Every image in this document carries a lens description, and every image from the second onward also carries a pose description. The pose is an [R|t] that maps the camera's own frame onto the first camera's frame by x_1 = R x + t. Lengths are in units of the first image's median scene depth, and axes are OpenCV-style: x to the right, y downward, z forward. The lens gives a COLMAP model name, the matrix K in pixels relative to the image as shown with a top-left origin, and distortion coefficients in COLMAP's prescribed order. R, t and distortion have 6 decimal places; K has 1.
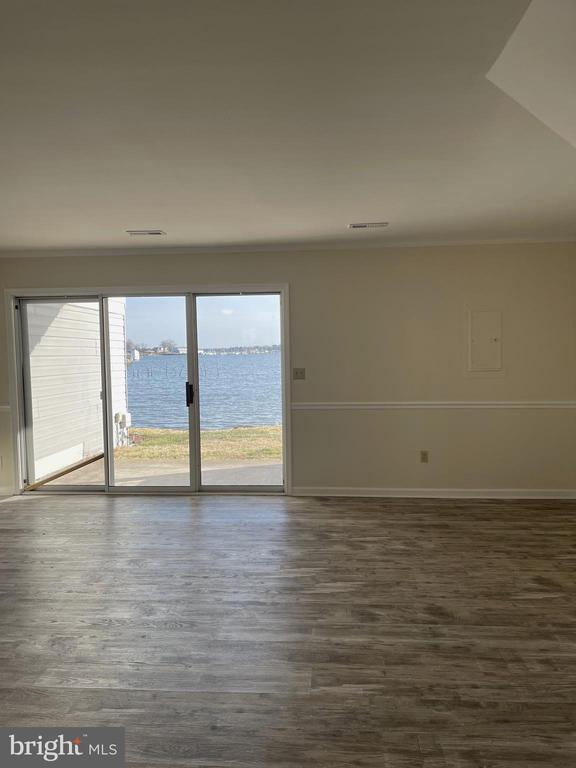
lens RADIAL K [[574.1, 0, 285.8], [0, 574.1, 386.5], [0, 0, 1]] dist [0.036743, -0.071908]
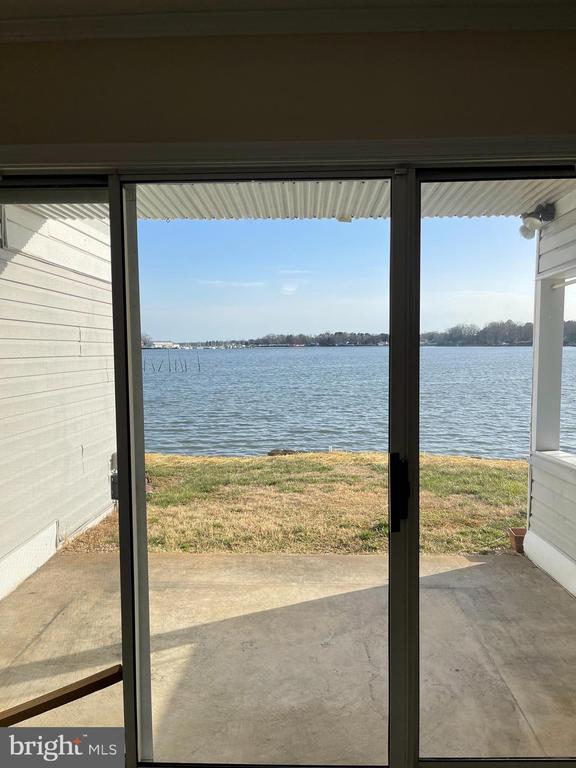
lens RADIAL K [[578.1, 0, 283.6], [0, 578.1, 386.9], [0, 0, 1]] dist [0.061708, -0.079255]
pose [[0.999306, 0.000784, 0.037245, -0.240048], [-0.001143, 0.999953, 0.009613, -0.046629], [-0.037236, -0.009649, 0.999260, 0.674262]]
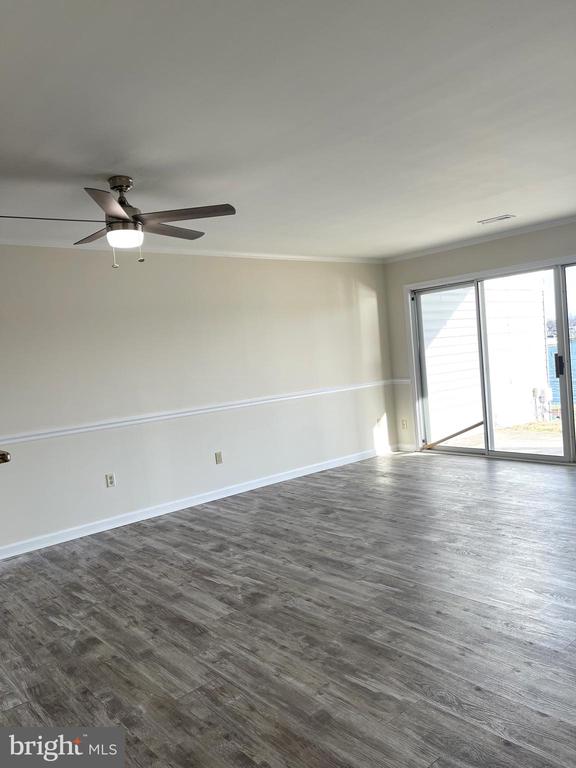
lens RADIAL K [[578.1, 0, 283.6], [0, 578.1, 386.9], [0, 0, 1]] dist [0.061708, -0.079255]
pose [[0.698830, -0.002983, -0.715282, 0.225168], [0.029092, 0.999282, 0.024255, 0.011687], [0.714696, -0.037759, 0.698415, -0.066494]]
